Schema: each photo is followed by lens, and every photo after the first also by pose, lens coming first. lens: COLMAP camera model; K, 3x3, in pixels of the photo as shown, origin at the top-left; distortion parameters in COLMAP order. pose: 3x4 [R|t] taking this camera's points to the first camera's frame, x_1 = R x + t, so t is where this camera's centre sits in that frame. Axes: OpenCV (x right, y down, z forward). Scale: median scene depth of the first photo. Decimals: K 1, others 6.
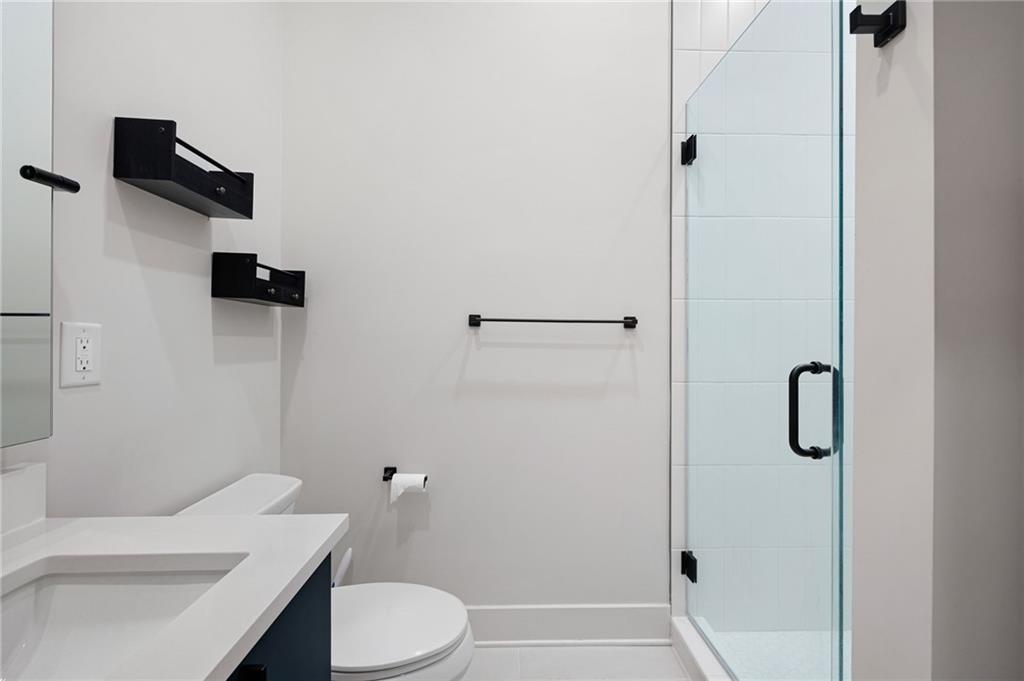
lens RADIAL K [[422.2, 0, 512.0], [0, 422.2, 340.5], [0, 0, 1]] dist [0.002688, 0.000502]
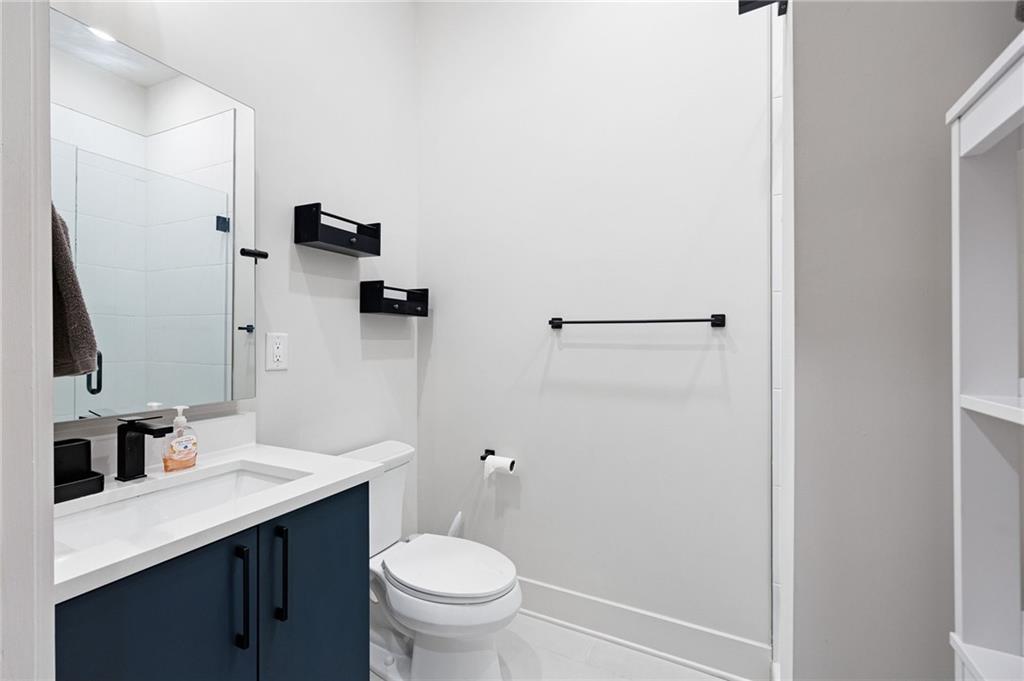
lens RADIAL K [[441.7, 0, 512.0], [0, 441.7, 340.5], [0, 0, 1]] dist [-0.004142, -0.000039]
pose [[0.871201, -0.008242, -0.490857, 0.423052], [0.006895, 0.999966, -0.004553, 0.001600], [0.490878, 0.000582, 0.871228, -0.047667]]
